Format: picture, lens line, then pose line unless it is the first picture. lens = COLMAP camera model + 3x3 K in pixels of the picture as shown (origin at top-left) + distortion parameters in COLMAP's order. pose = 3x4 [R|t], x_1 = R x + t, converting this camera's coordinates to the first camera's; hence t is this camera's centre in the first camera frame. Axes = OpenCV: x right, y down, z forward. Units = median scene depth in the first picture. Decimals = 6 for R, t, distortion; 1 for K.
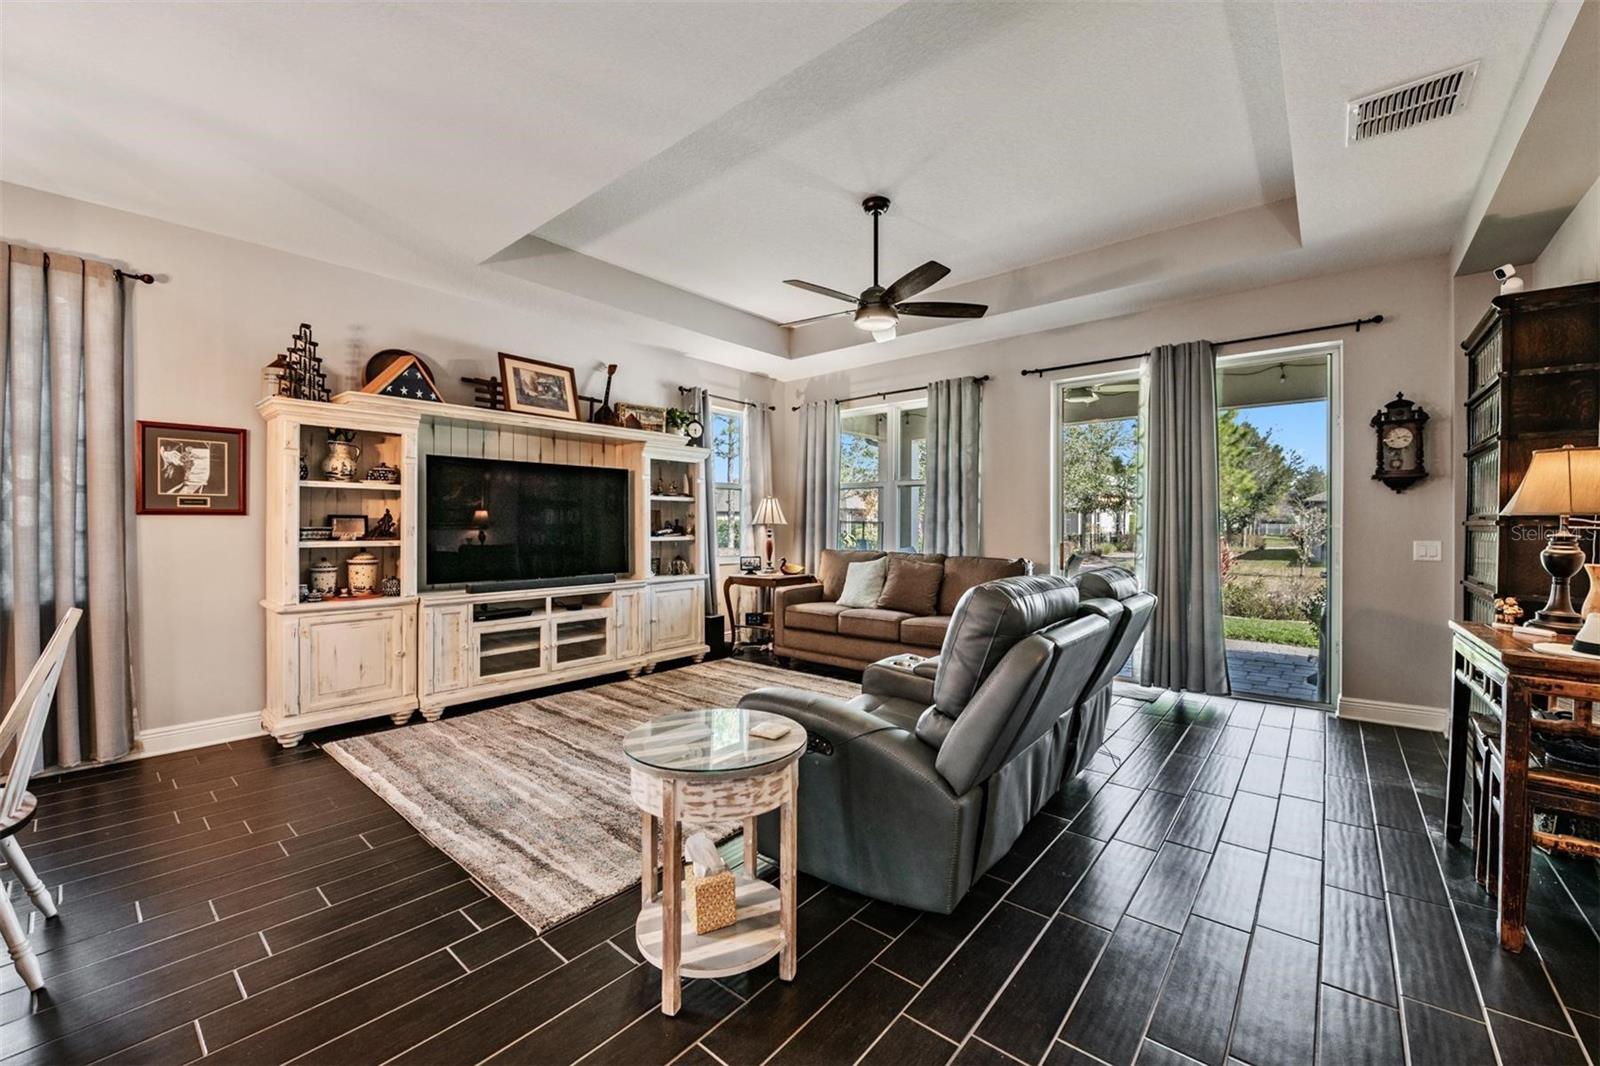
lens RADIAL K [[631.8, 0, 798.0], [0, 631.8, 528.0], [0, 0, 1]] dist [-0.002387, -0.000161]
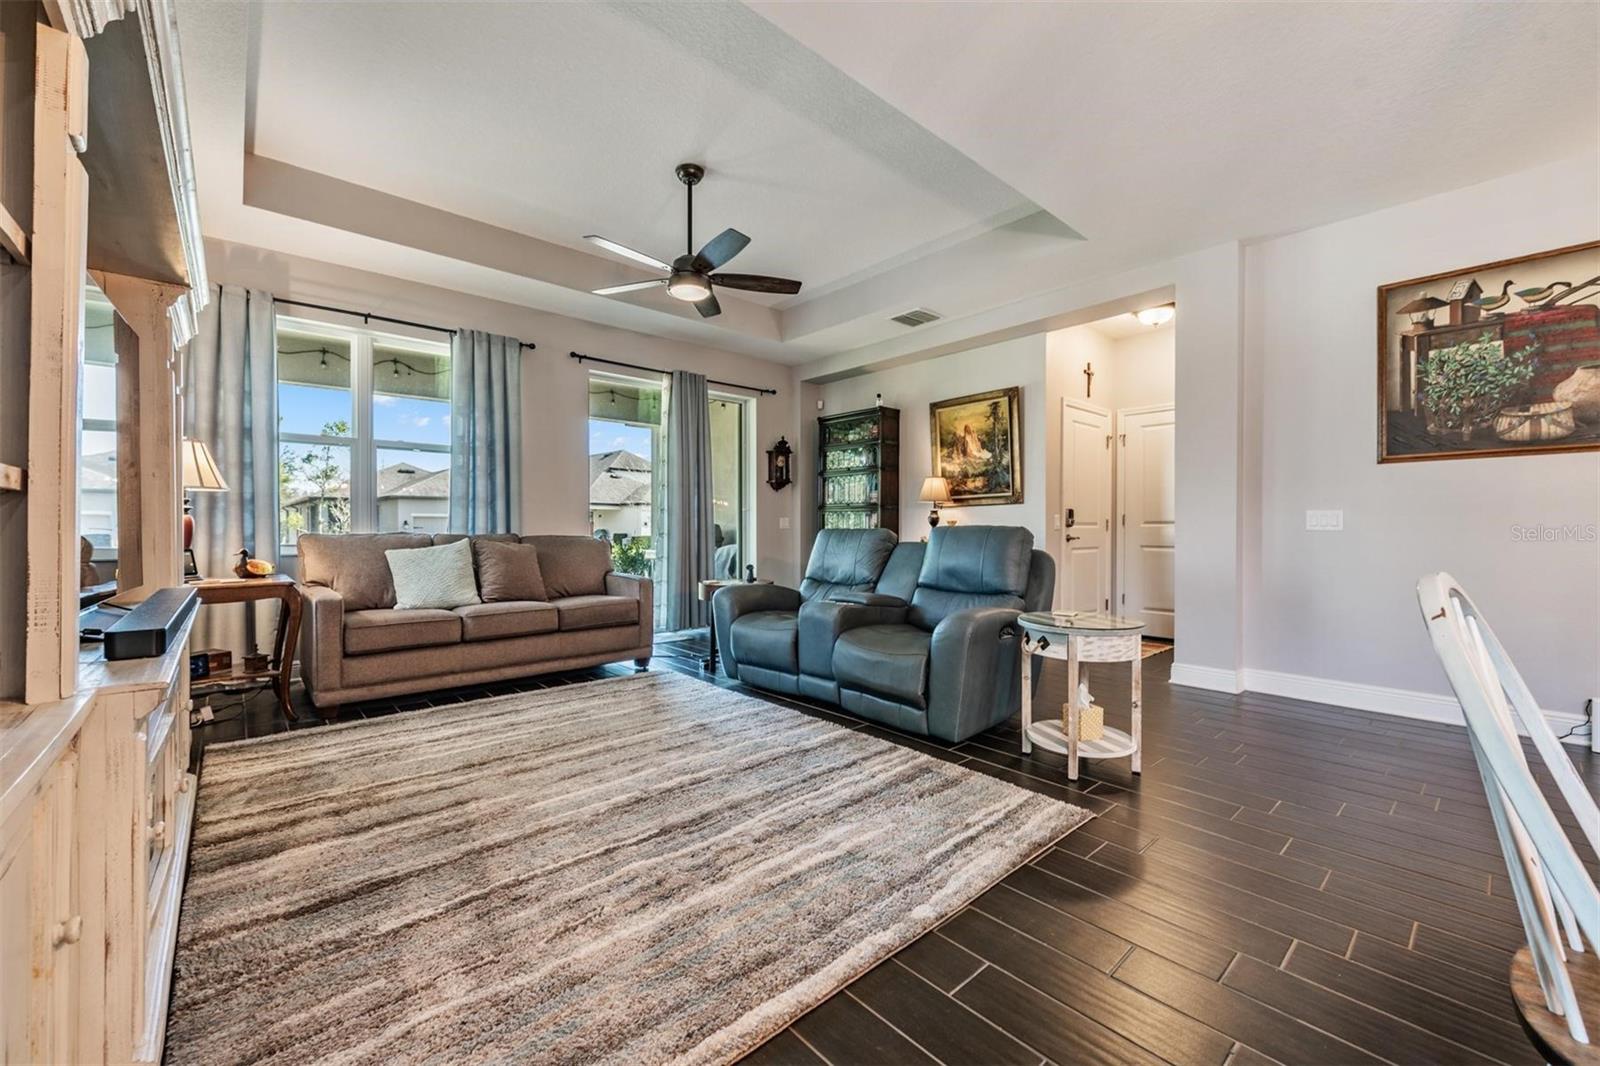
lens RADIAL K [[631.8, 0, 798.0], [0, 631.8, 528.0], [0, 0, 1]] dist [-0.002387, -0.000161]
pose [[0.137379, -0.001949, 0.990517, -0.706066], [0.004207, 0.999990, 0.001384, 0.040382], [-0.990510, 0.003977, 0.137386, 0.588224]]
